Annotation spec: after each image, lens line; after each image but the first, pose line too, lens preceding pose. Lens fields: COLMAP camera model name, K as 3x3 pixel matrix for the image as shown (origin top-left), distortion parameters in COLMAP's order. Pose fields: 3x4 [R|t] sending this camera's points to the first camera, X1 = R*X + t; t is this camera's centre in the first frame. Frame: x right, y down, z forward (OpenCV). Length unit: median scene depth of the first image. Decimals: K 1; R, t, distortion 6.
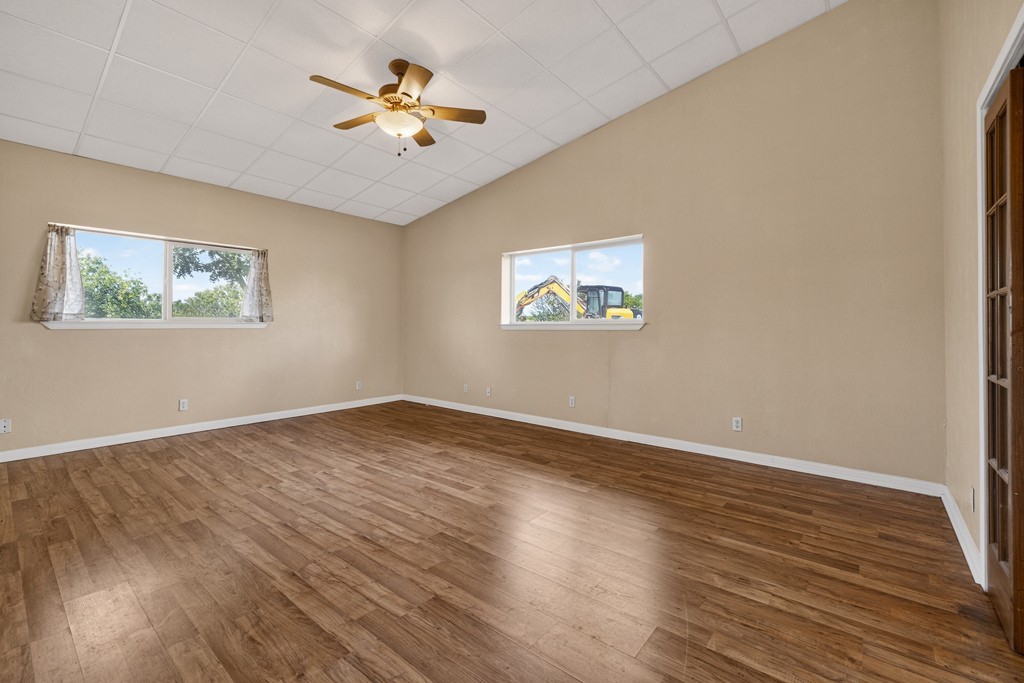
lens RADIAL K [[435.6, 0, 514.0], [0, 435.6, 326.8], [0, 0, 1]] dist [-0.003418, -0.000304]
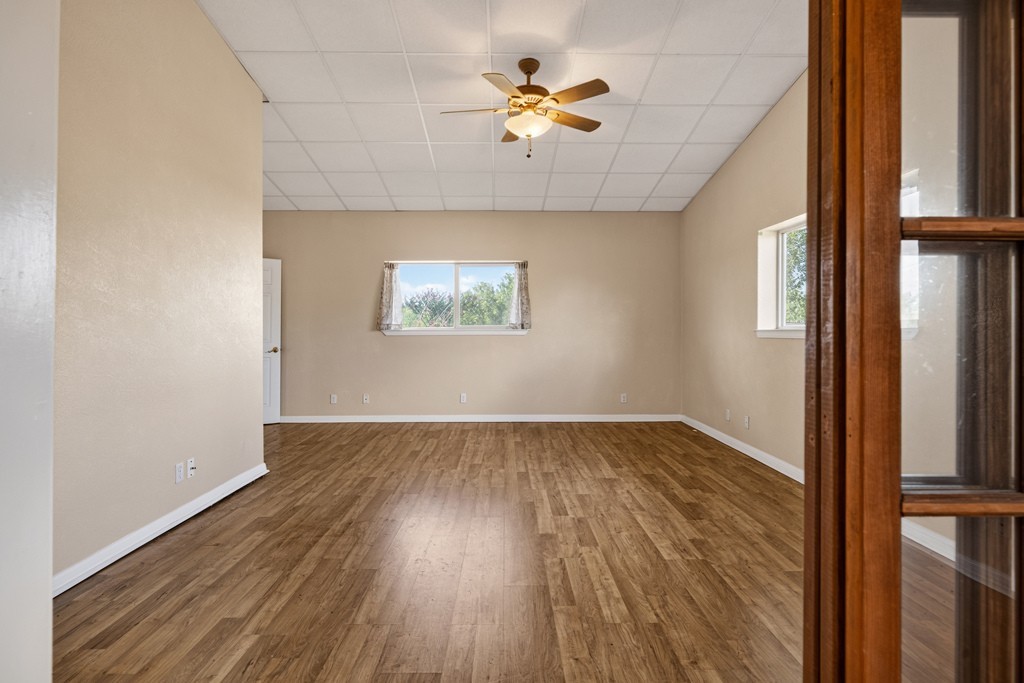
lens RADIAL K [[529.9, 0, 510.8], [0, 529.9, 337.5], [0, 0, 1]] dist [-0.000453, 0.000108]
pose [[0.645991, 0.005659, -0.763324, 0.556492], [0.002069, 0.999956, 0.009165, -0.002938], [0.763342, -0.007500, 0.645951, 0.184020]]
